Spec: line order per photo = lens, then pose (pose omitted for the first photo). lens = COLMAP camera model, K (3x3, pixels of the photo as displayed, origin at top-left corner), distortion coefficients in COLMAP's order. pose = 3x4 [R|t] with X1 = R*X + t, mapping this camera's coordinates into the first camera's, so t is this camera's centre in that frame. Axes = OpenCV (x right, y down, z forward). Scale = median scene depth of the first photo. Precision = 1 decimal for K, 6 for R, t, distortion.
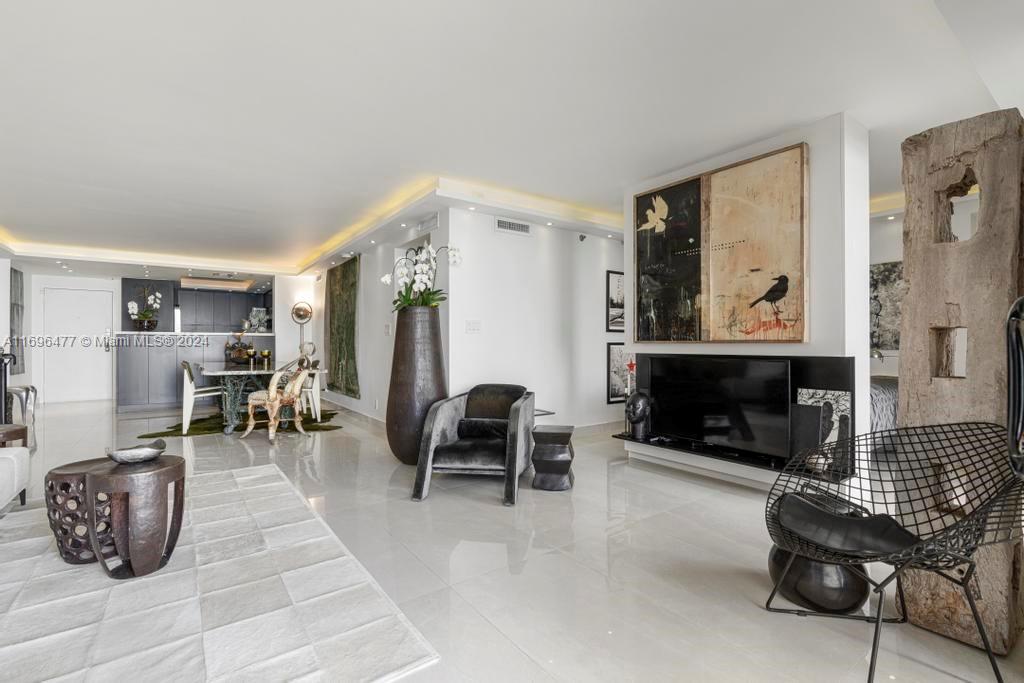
lens RADIAL K [[474.8, 0, 515.3], [0, 474.8, 337.7], [0, 0, 1]] dist [-0.002543, -0.000103]
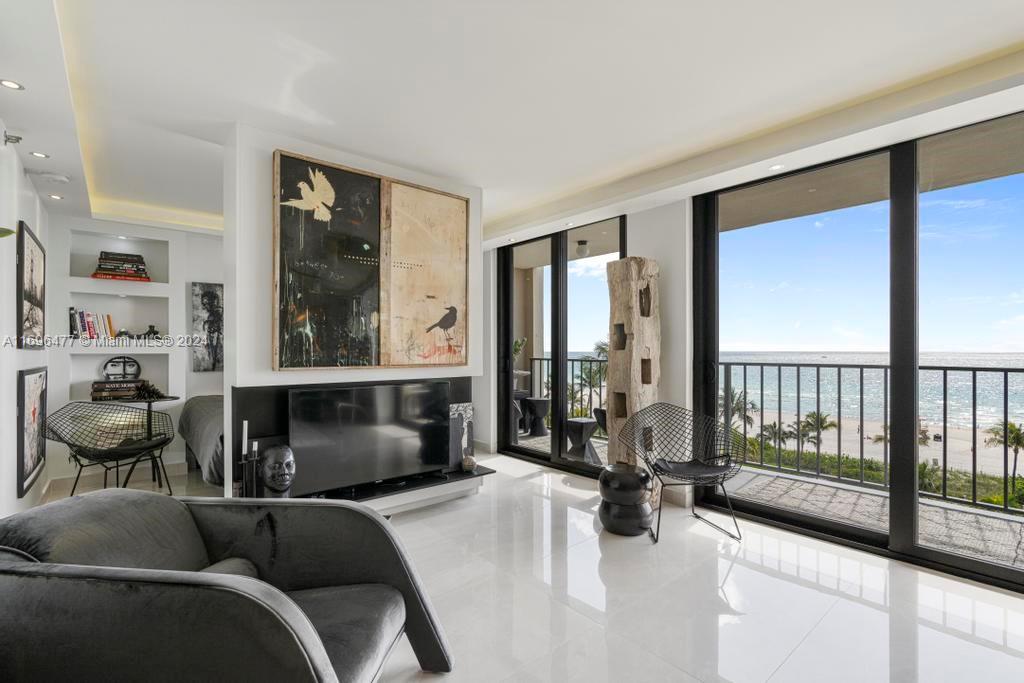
lens RADIAL K [[466.7, 0, 514.7], [0, 466.7, 355.0], [0, 0, 1]] dist [-0.001374, 0.000035]
pose [[-0.067559, -0.003855, 0.997708, -0.492681], [-0.008552, 0.999958, 0.003285, -0.018355], [-0.997679, -0.008311, -0.067589, 0.818788]]
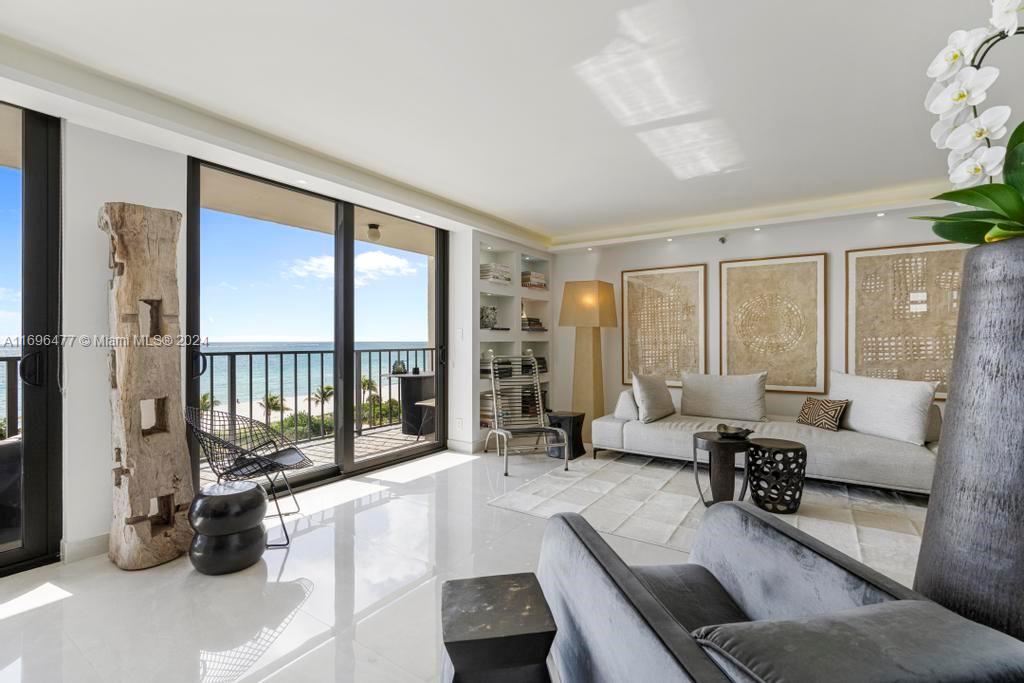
lens RADIAL K [[469.5, 0, 508.1], [0, 469.5, 344.0], [0, 0, 1]] dist [-0.001264, 0.000076]
pose [[-0.945393, 0.003467, -0.325915, 0.189334], [0.002804, 0.999993, 0.002506, -0.018837], [0.325922, 0.001456, -0.945396, 1.335825]]
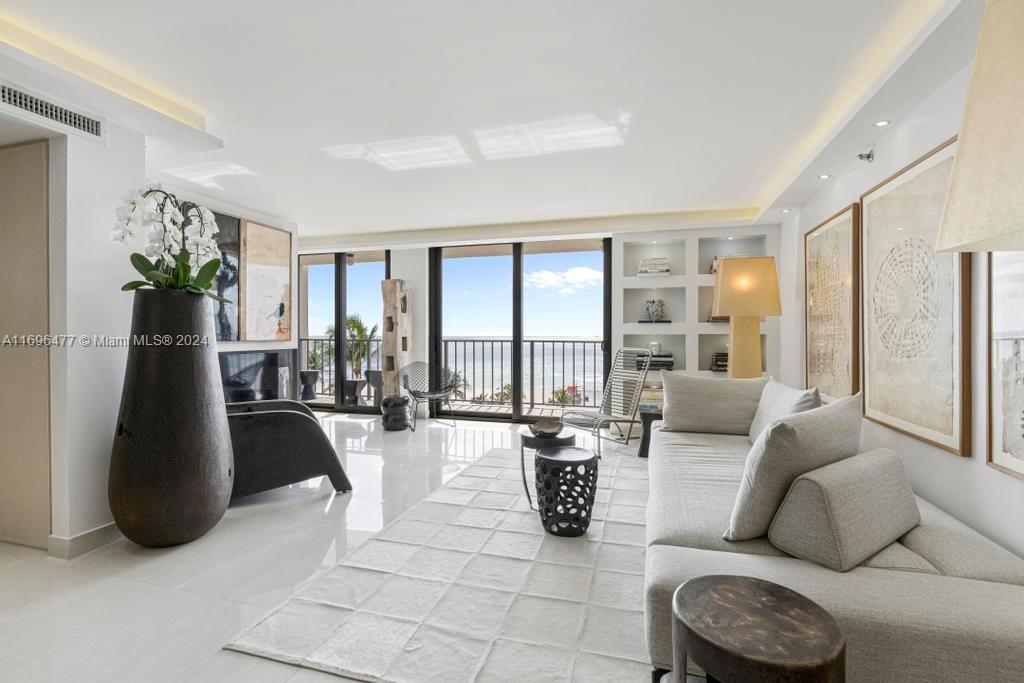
lens RADIAL K [[458.7, 0, 512.0], [0, 458.7, 341.5], [0, 0, 1]] dist [-0.040648, -0.000072]
pose [[-0.599978, -0.008936, 0.799966, -1.113009], [-0.007545, 0.999956, 0.005511, -0.005018], [-0.799981, -0.002729, -0.600019, 1.166210]]
